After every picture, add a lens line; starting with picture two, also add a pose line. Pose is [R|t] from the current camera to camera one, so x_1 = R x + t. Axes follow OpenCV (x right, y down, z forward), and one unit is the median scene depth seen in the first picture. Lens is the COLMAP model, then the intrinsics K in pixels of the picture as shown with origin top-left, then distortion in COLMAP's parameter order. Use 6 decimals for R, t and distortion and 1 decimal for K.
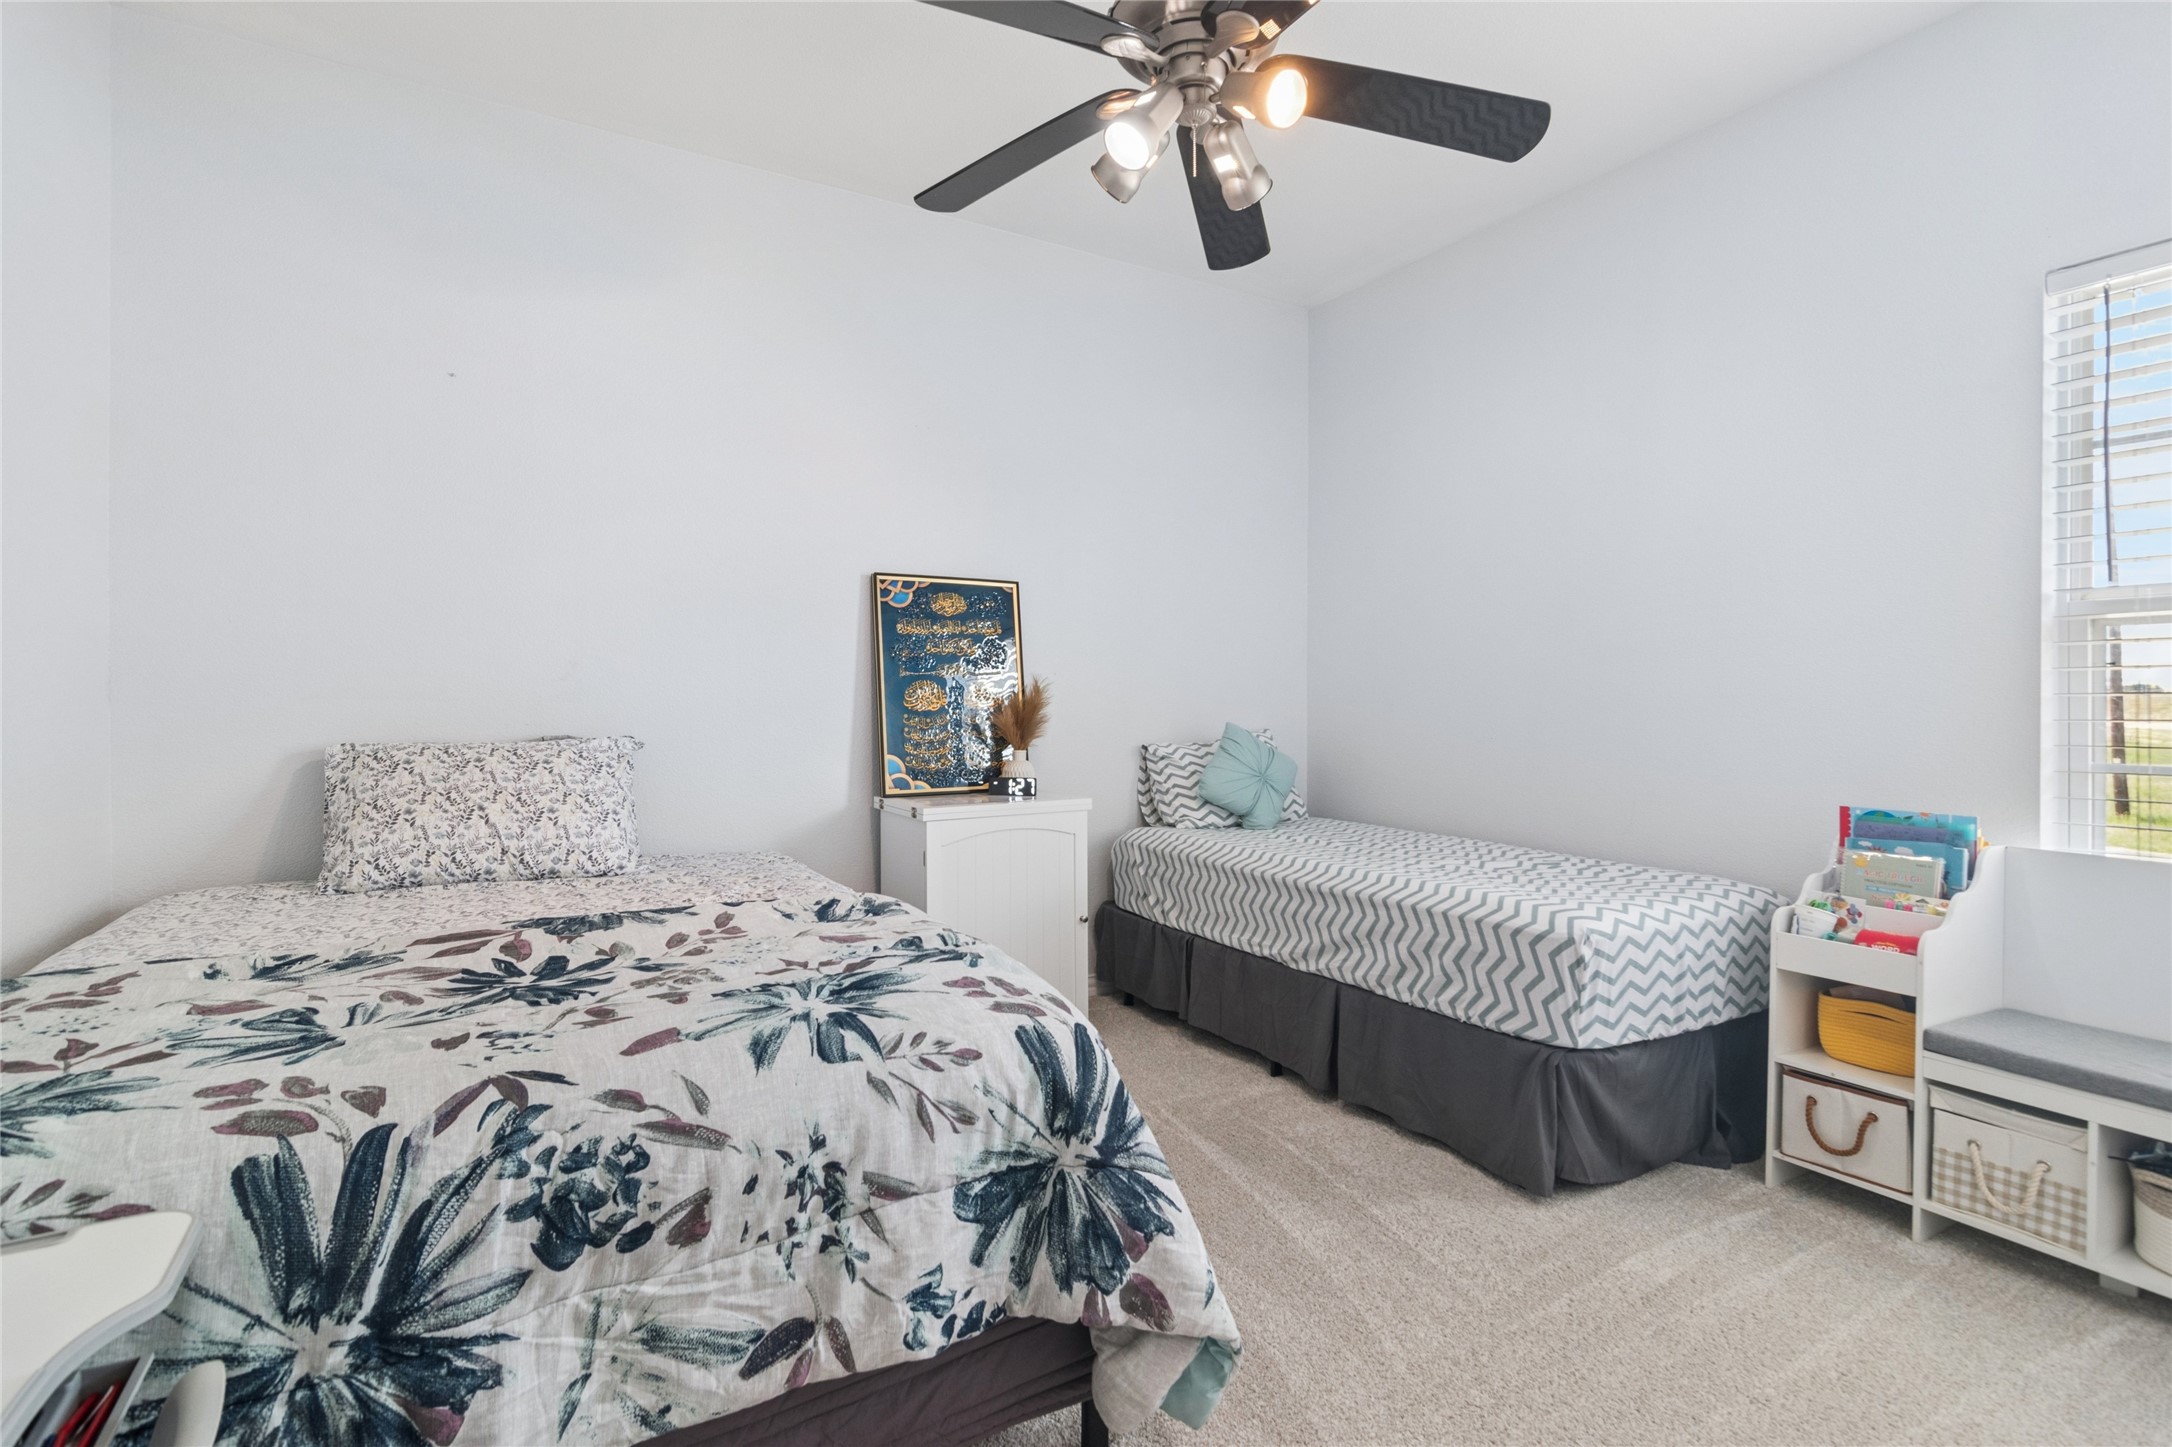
lens RADIAL K [[1051.9, 0, 1099.3], [0, 1051.9, 719.6], [0, 0, 1]] dist [-0.002418, 0.000660]
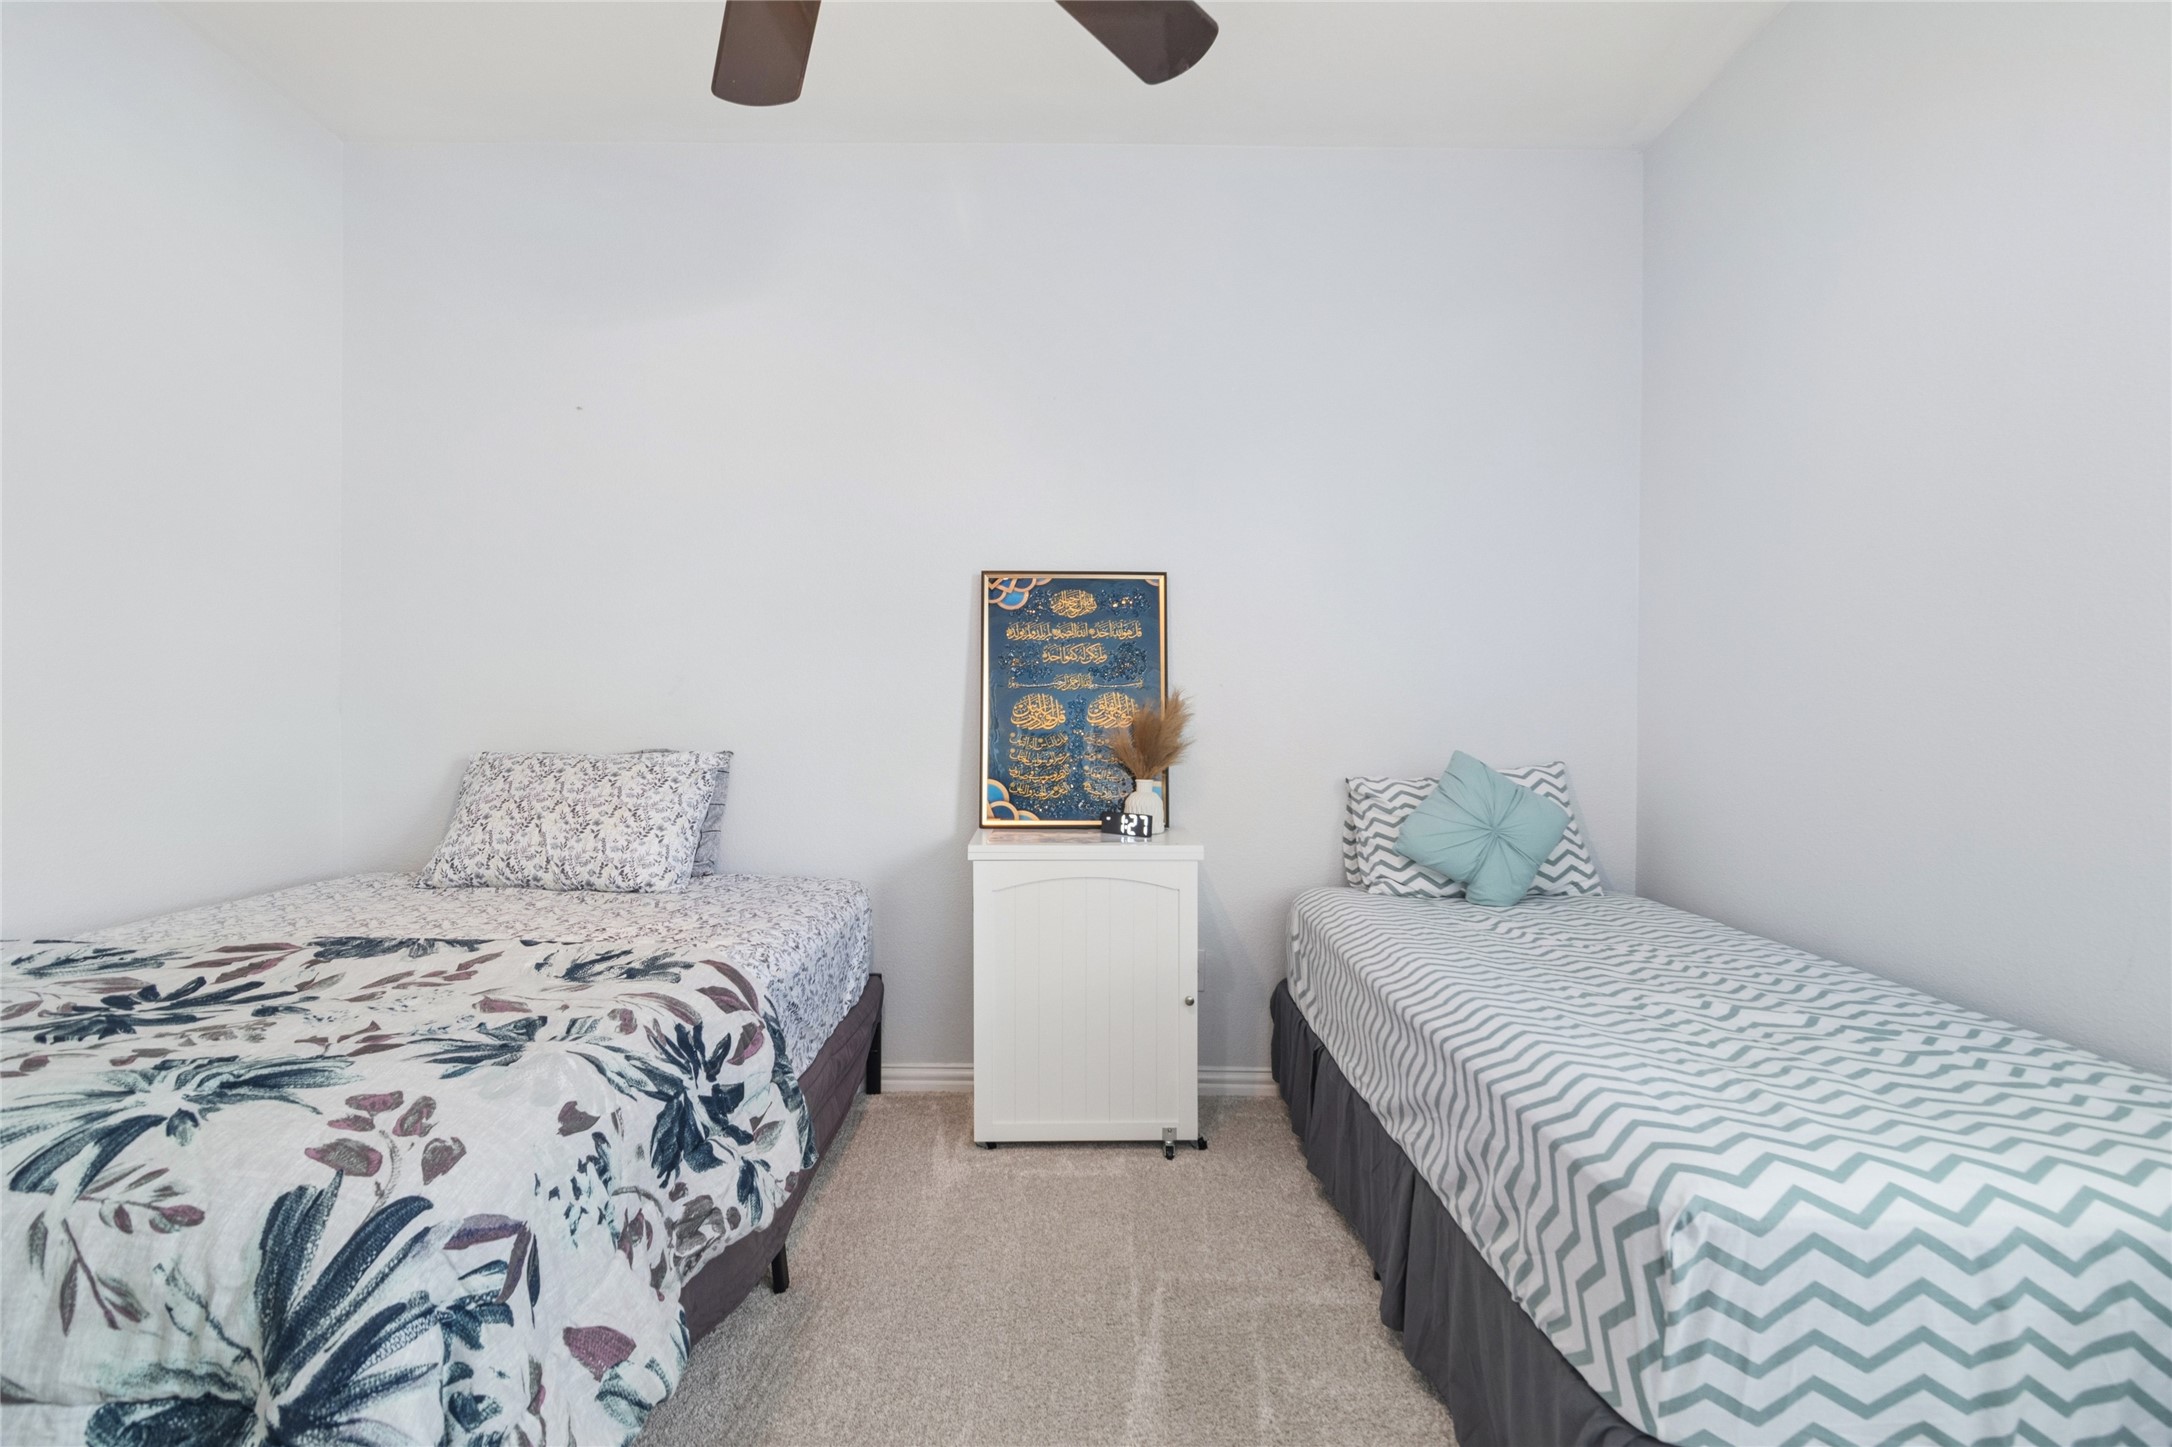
lens RADIAL K [[1051.9, 0, 1099.3], [0, 1051.9, 719.6], [0, 0, 1]] dist [-0.002418, 0.000660]
pose [[0.856472, 0.008887, -0.516116, 0.423445], [-0.016652, 0.999807, -0.010419, -0.010645], [0.515924, 0.017518, 0.856455, 0.389672]]
